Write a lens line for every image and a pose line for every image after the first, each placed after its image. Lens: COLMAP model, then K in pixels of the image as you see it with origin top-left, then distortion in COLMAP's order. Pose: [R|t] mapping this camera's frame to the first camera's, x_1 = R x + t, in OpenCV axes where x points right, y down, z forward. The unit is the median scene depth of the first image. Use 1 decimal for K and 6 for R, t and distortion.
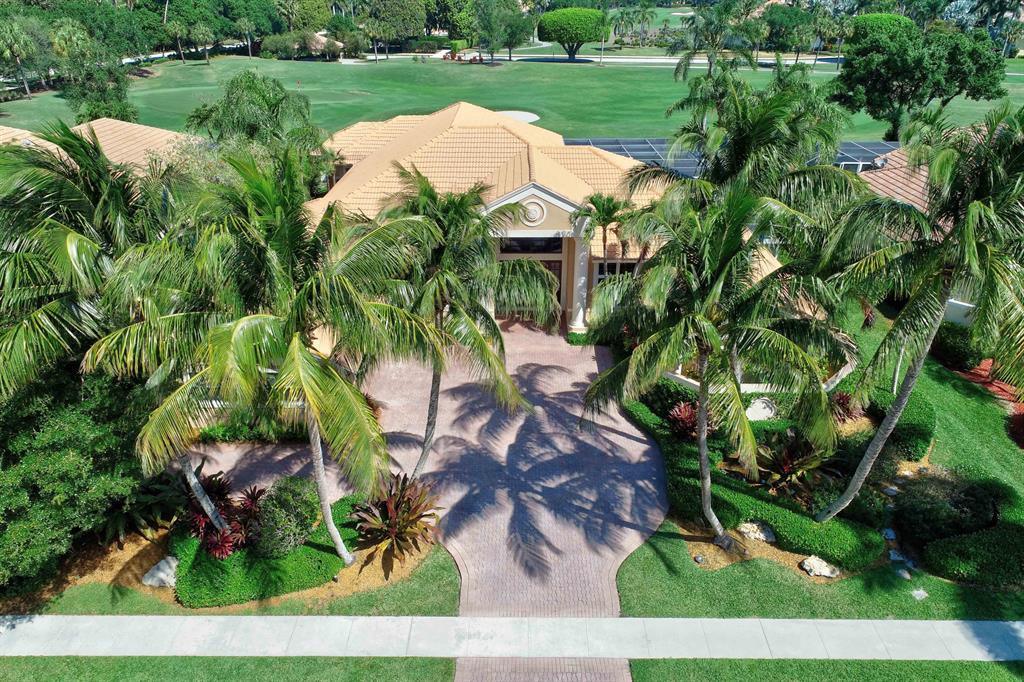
lens RADIAL K [[685.6, 0, 512.0], [0, 685.6, 341.0], [0, 0, 1]] dist [0.001622, -0.000986]
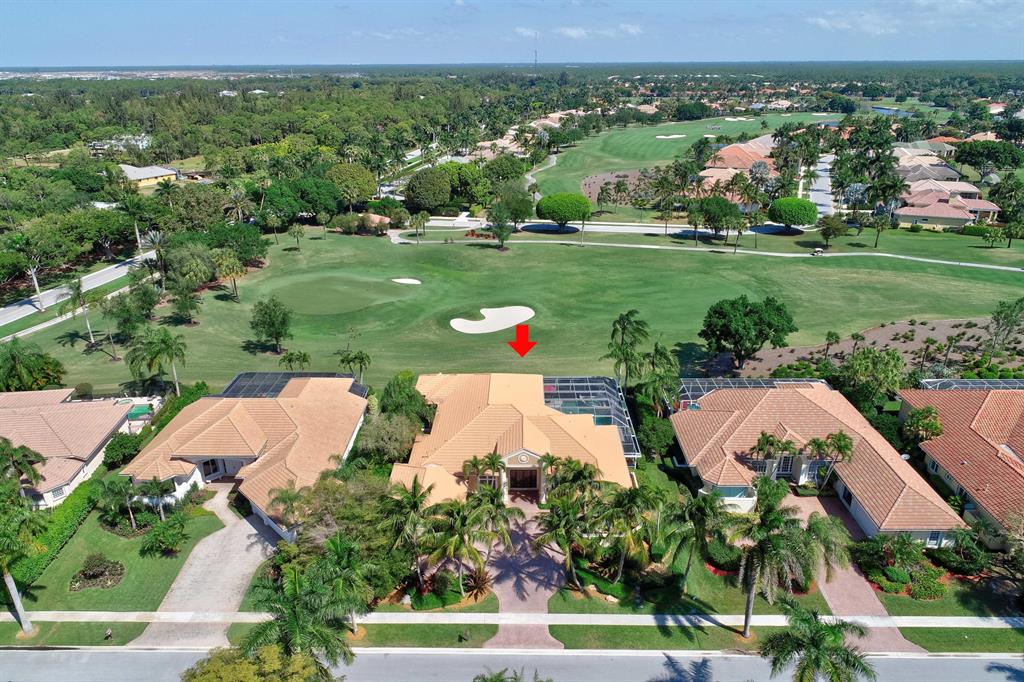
lens RADIAL K [[685.6, 0, 512.0], [0, 685.6, 341.0], [0, 0, 1]] dist [0.001622, -0.000986]
pose [[0.999967, 0.000409, -0.008157, 0.008220], [-0.001163, 0.995701, -0.092623, -0.391365], [0.008084, 0.092629, 0.995668, -1.578352]]
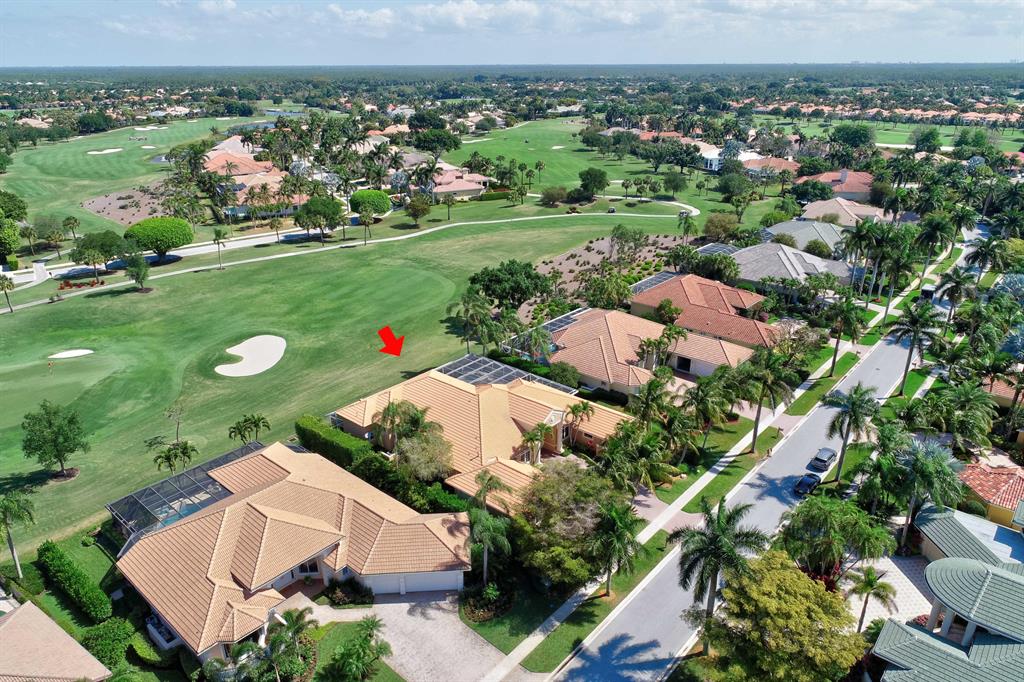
lens RADIAL K [[685.6, 0, 512.0], [0, 685.6, 341.0], [0, 0, 1]] dist [0.001622, -0.000986]
pose [[0.649434, -0.284419, 0.705224, -2.044208], [0.352514, 0.934350, 0.052200, -0.711536], [-0.673772, 0.214701, 0.707060, -0.989985]]
